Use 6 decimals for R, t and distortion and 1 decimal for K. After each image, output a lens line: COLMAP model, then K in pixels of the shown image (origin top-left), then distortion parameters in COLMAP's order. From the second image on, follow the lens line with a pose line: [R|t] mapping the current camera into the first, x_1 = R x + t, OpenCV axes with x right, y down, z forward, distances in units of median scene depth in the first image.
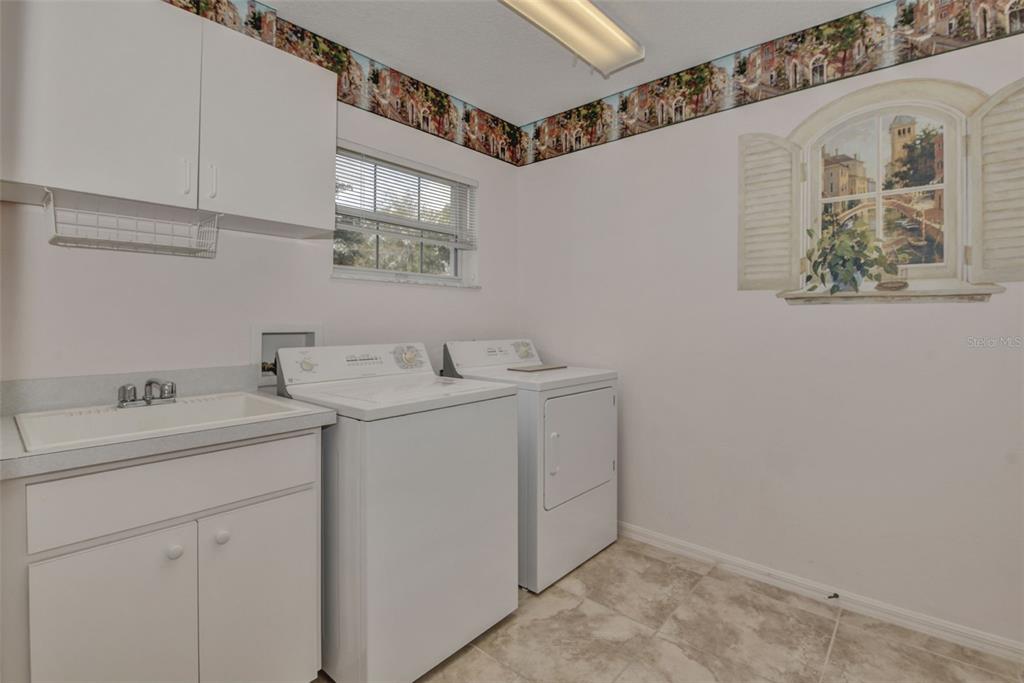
lens RADIAL K [[469.9, 0, 517.5], [0, 469.9, 325.7], [0, 0, 1]] dist [-0.001829, -0.011670]
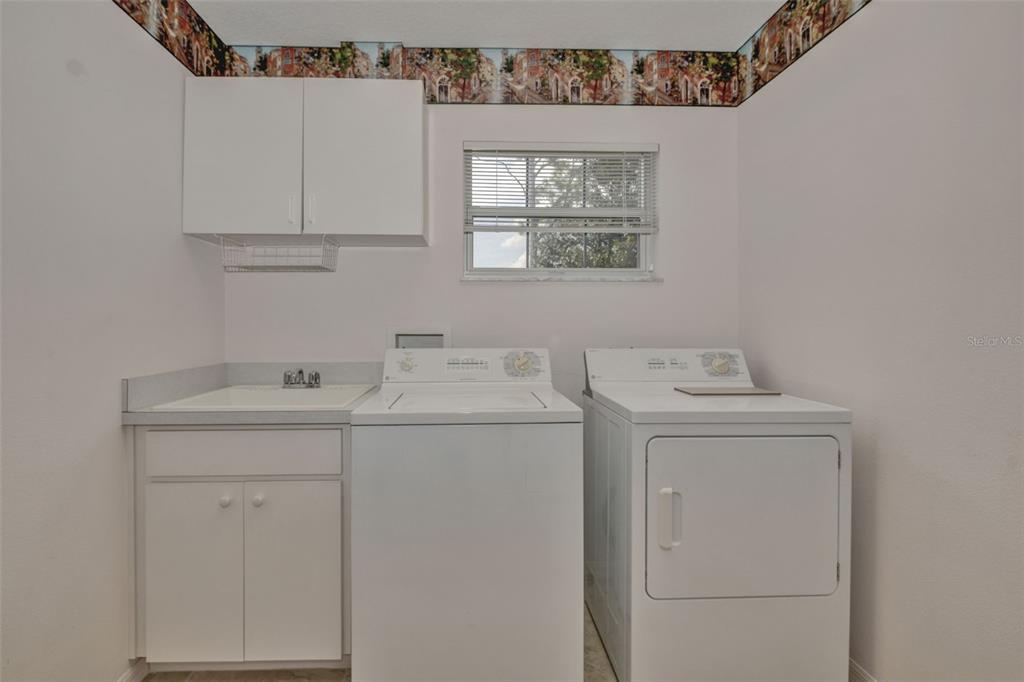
lens RADIAL K [[450.1, 0, 512.0], [0, 450.1, 341.0], [0, 0, 1]] dist [-0.018158, -0.000037]
pose [[0.682567, 0.017680, -0.730610, 0.389032], [-0.004167, 0.999785, 0.020301, 0.006138], [0.730812, -0.010812, 0.682494, 0.408199]]
